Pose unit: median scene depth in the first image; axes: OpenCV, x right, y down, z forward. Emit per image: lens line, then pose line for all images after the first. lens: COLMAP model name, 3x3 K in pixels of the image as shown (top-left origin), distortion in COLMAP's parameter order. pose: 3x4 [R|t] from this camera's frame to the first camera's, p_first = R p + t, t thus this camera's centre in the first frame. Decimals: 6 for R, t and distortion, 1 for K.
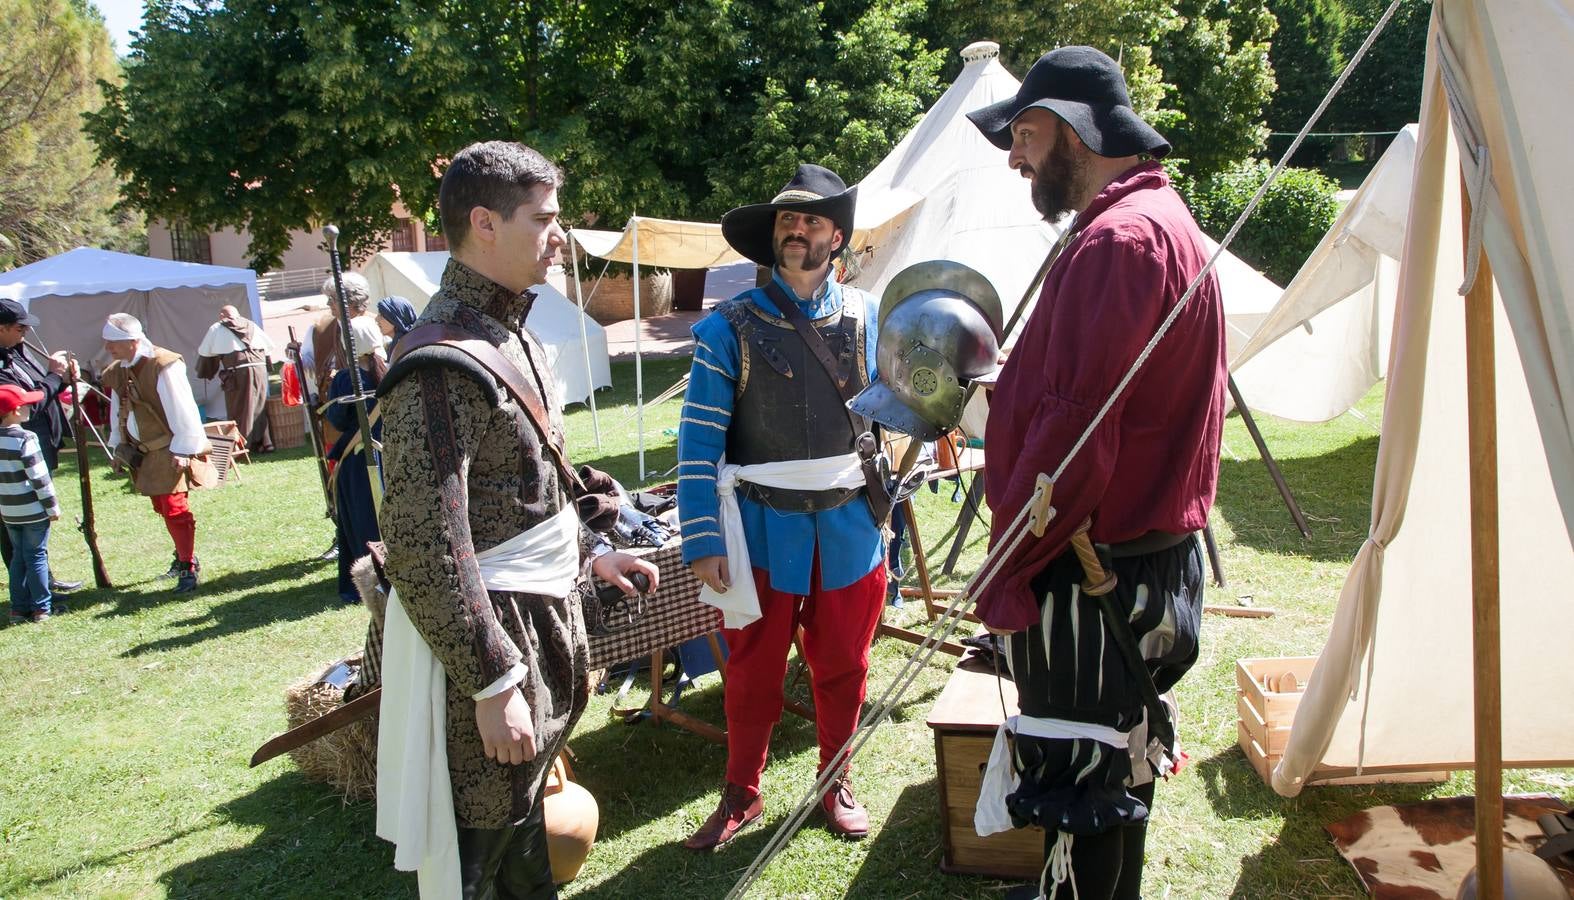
lens RADIAL K [[1143.0, 0, 793.4], [0, 1143.0, 366.7], [0, 0, 1]] dist [-0.076515, 0.036784]
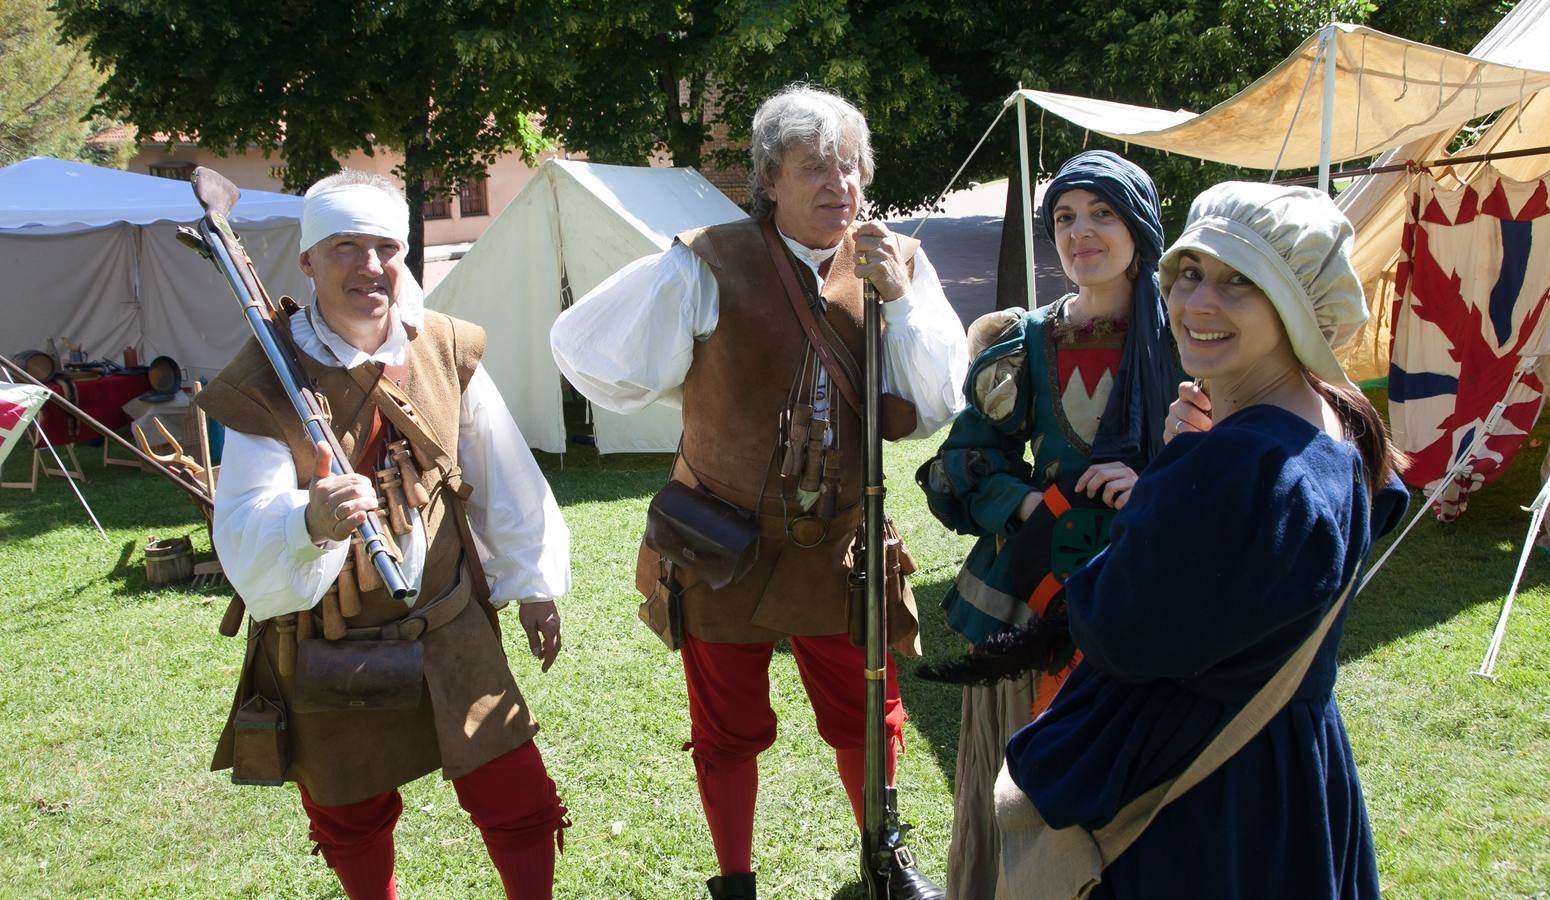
lens RADIAL K [[1234.9, 0, 775.6], [0, 1234.9, 387.9], [0, 0, 1]] dist [-0.041467, 0.046165]
pose [[0.999366, 0.014249, -0.032622, -0.177479], [-0.013200, 0.999396, 0.032156, -0.003597], [0.033060, -0.031705, 0.998950, 0.286217]]
